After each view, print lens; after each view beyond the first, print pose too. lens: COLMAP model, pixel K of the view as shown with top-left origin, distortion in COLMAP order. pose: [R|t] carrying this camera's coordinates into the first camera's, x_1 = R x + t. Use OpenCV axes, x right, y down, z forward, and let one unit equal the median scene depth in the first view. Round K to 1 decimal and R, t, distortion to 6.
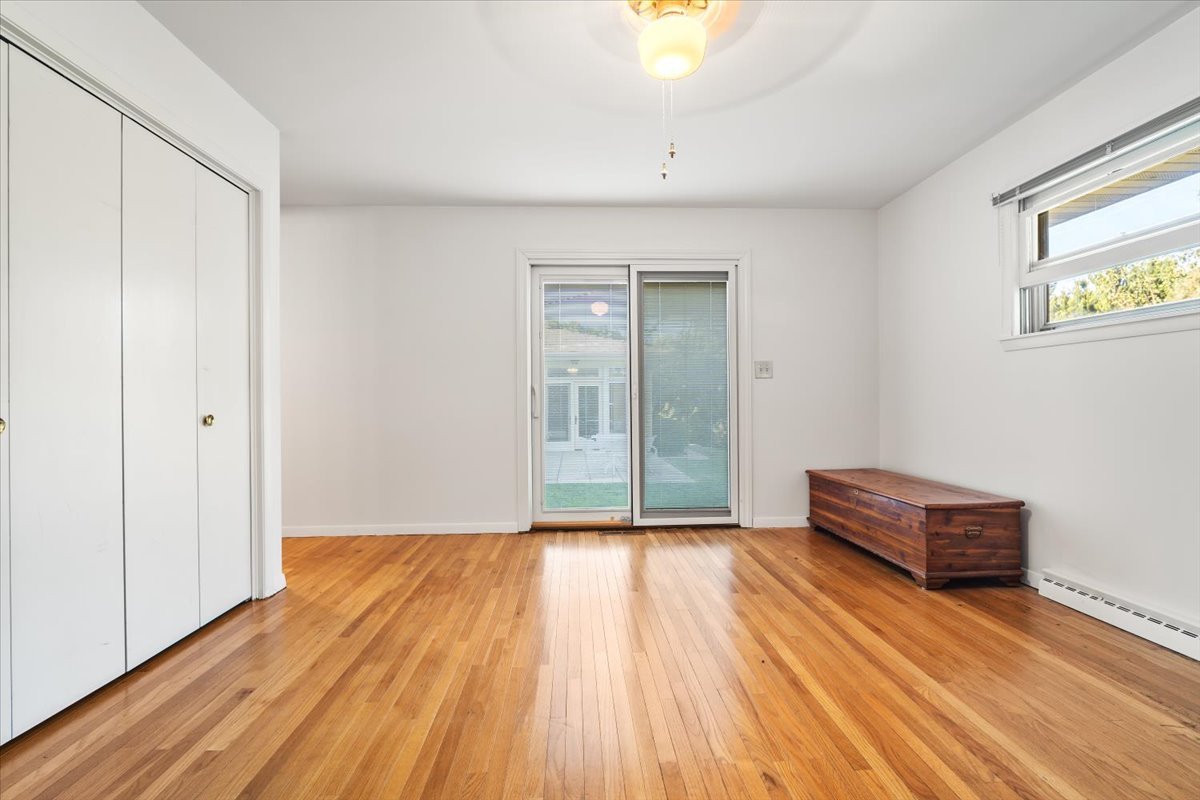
lens RADIAL K [[522.0, 0, 590.1], [0, 522.0, 401.8], [0, 0, 1]] dist [-0.013104, 0.000805]
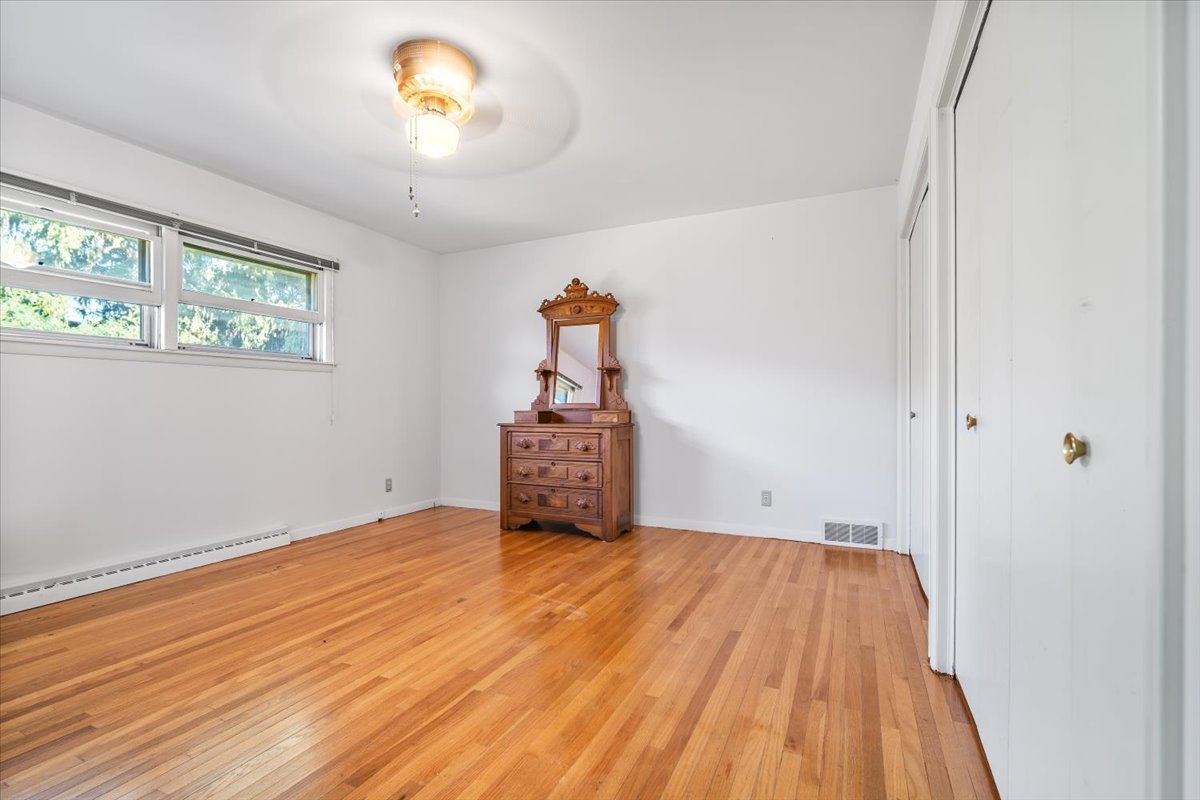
lens RADIAL K [[522.0, 0, 597.8], [0, 522.0, 401.0], [0, 0, 1]] dist [-0.013104, 0.000805]
pose [[-0.878995, 0.012888, 0.476656, -0.727759], [0.012481, 0.999914, -0.004020, -0.001260], [-0.476667, 0.002415, -0.879081, 1.727744]]
